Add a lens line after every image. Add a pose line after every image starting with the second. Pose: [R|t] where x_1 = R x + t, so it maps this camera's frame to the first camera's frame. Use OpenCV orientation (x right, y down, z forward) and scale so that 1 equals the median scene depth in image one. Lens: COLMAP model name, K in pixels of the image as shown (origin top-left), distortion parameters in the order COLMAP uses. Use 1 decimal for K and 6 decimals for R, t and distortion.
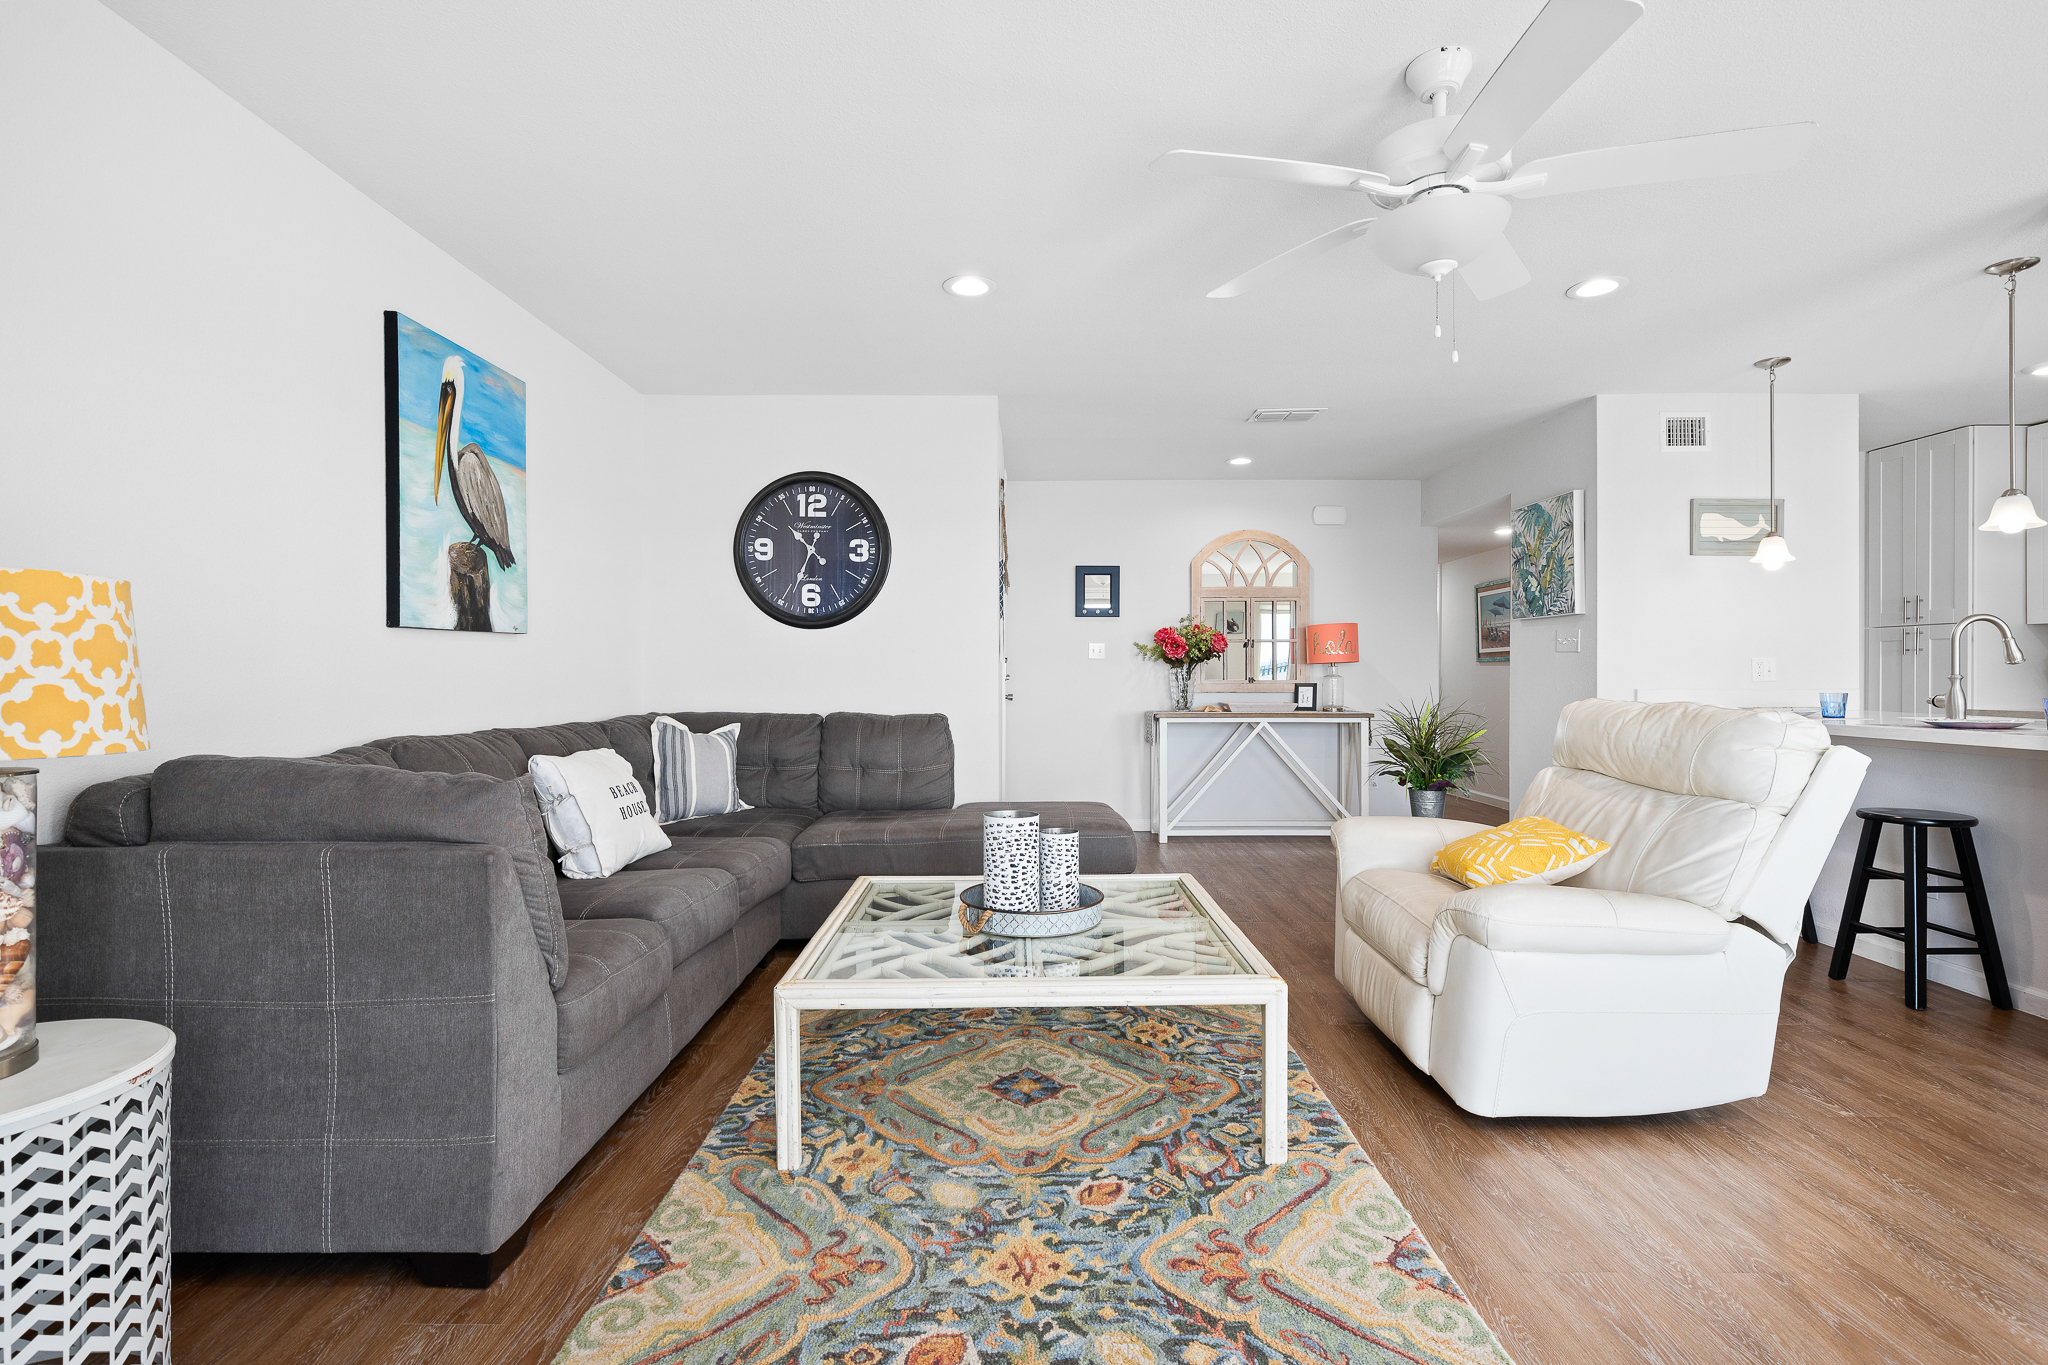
lens RADIAL K [[953.0, 0, 1009.0], [0, 953.0, 674.0], [0, 0, 1]] dist [-0.000310, 0.000234]
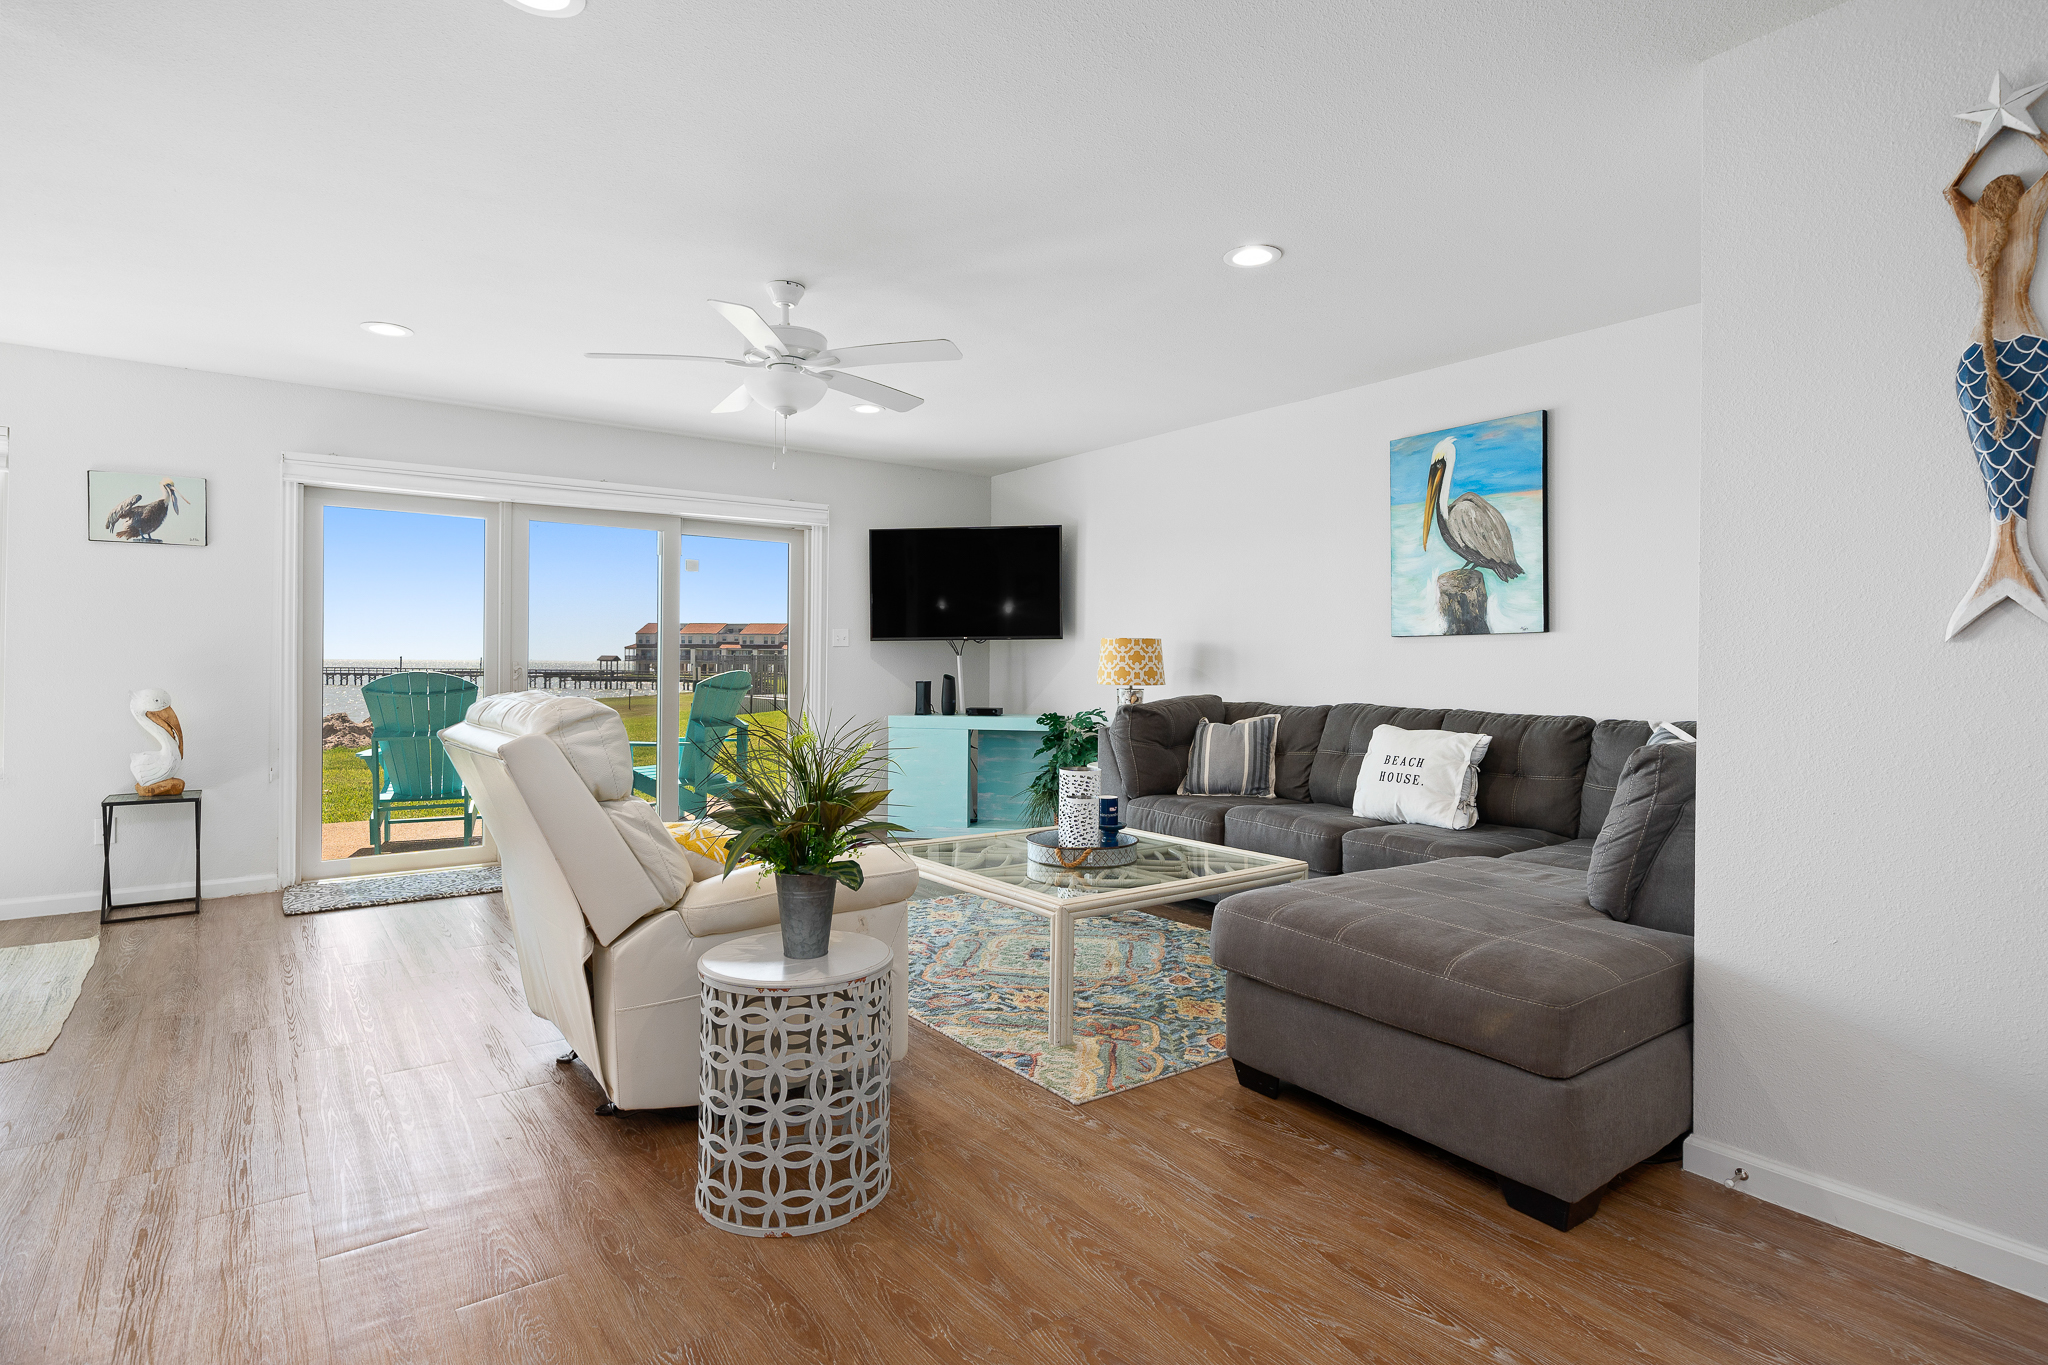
lens RADIAL K [[1040.4, 0, 1024.9], [0, 1040.4, 662.8], [0, 0, 1]] dist [0.000435, -0.000148]
pose [[-0.788540, -0.006150, -0.614953, 0.801475], [-0.009438, 0.999953, 0.002102, -0.003314], [0.614911, 0.007462, -0.788561, 1.747737]]
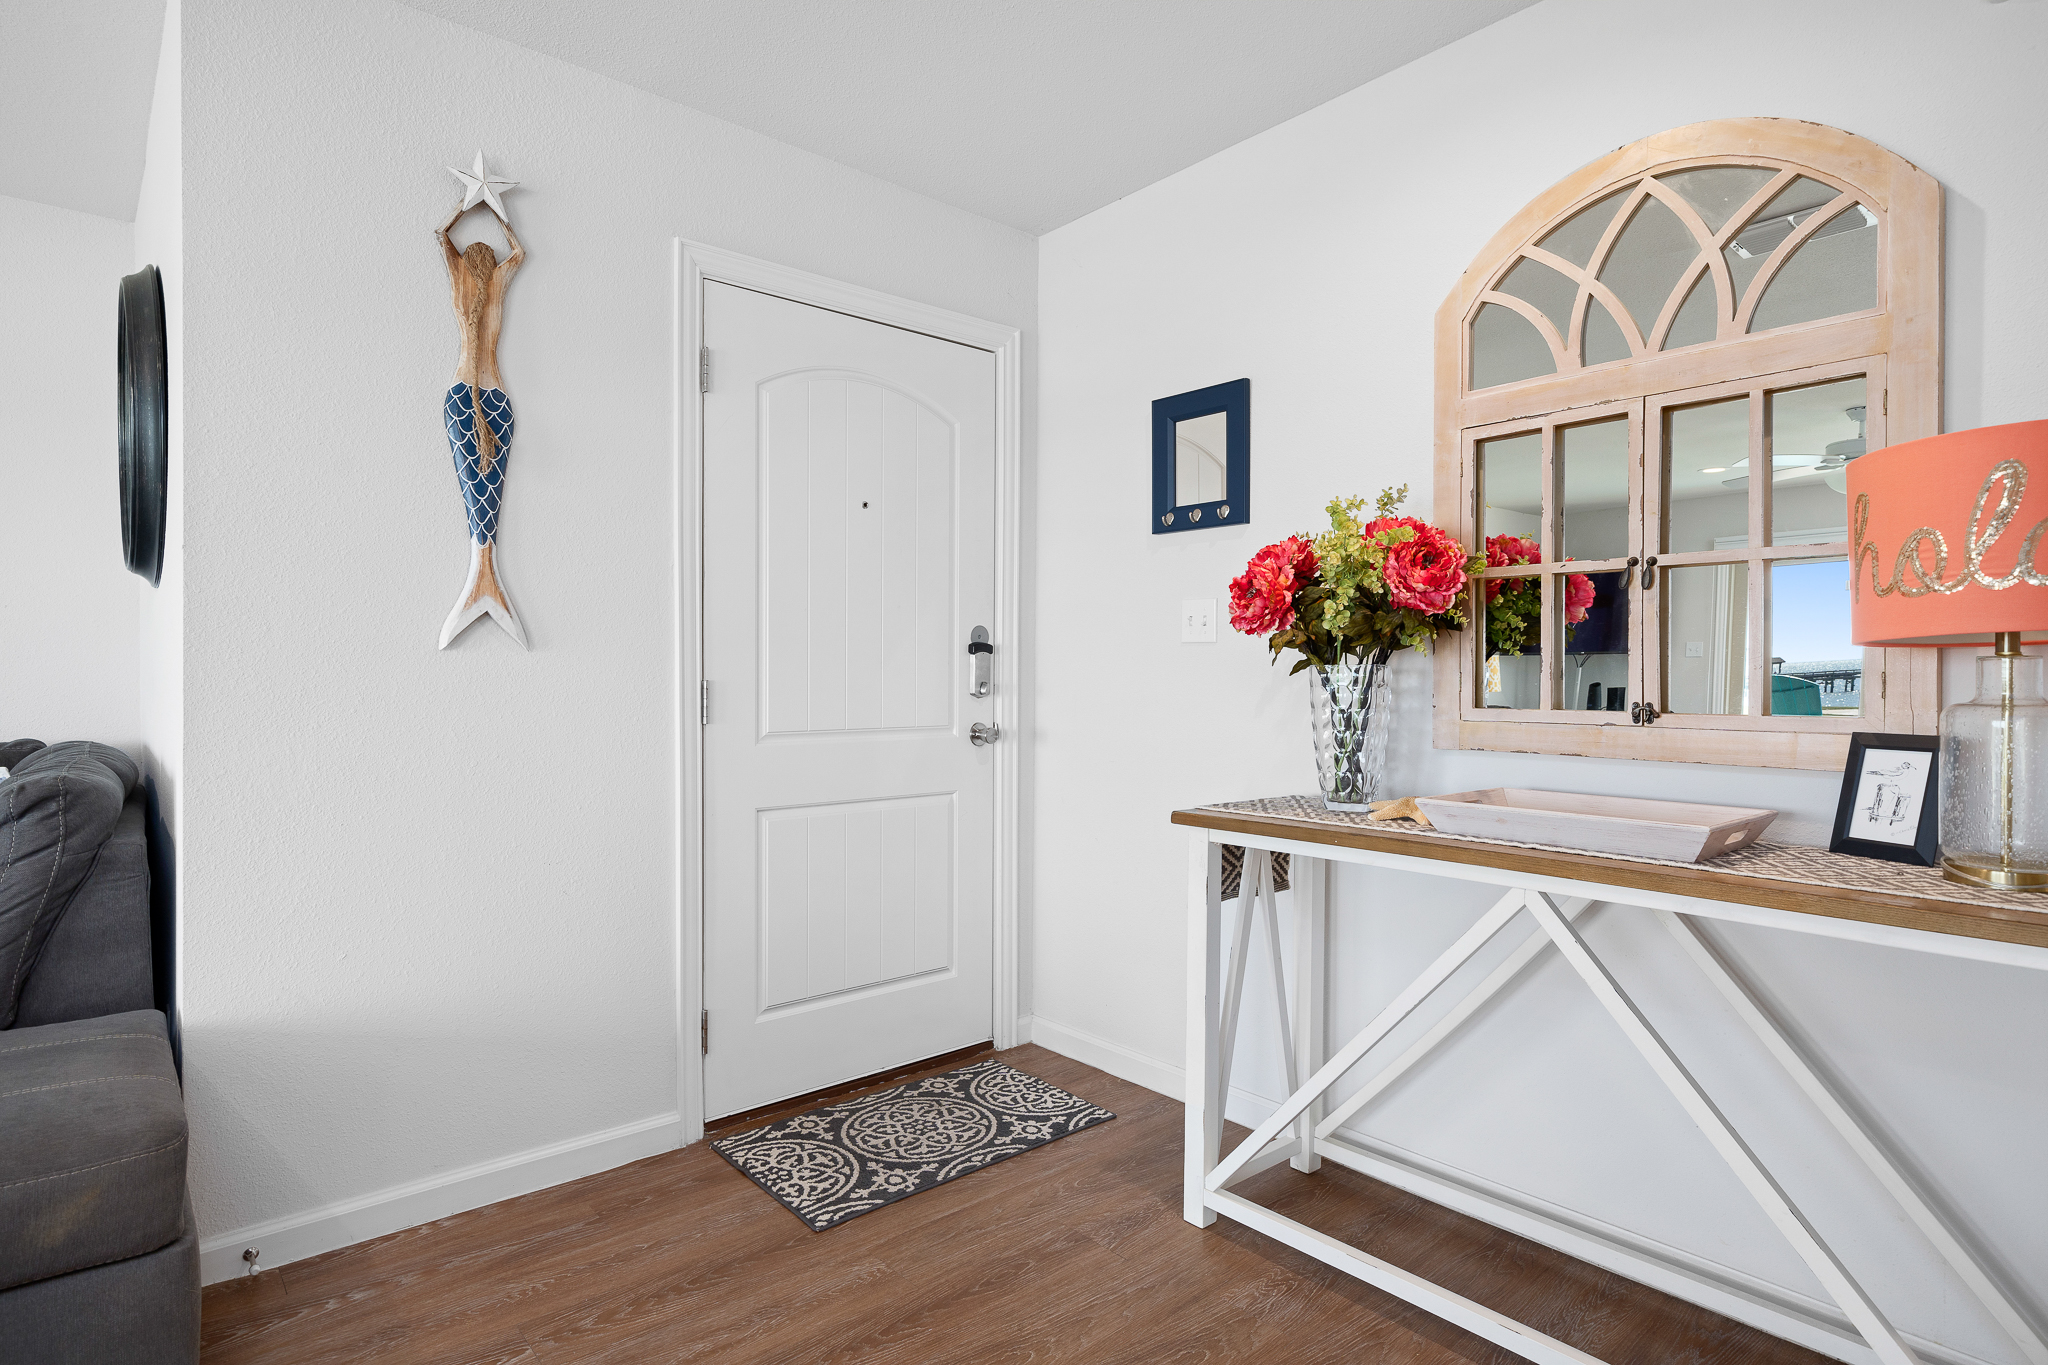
lens RADIAL K [[1048.9, 0, 1034.3], [0, 1048.9, 684.3], [0, 0, 1]] dist [-0.012258, 0.004098]
pose [[0.664892, 0.012255, -0.746839, 0.748826], [-0.006619, 0.999923, 0.010516, -0.006967], [0.746910, -0.002049, 0.664922, 1.433277]]
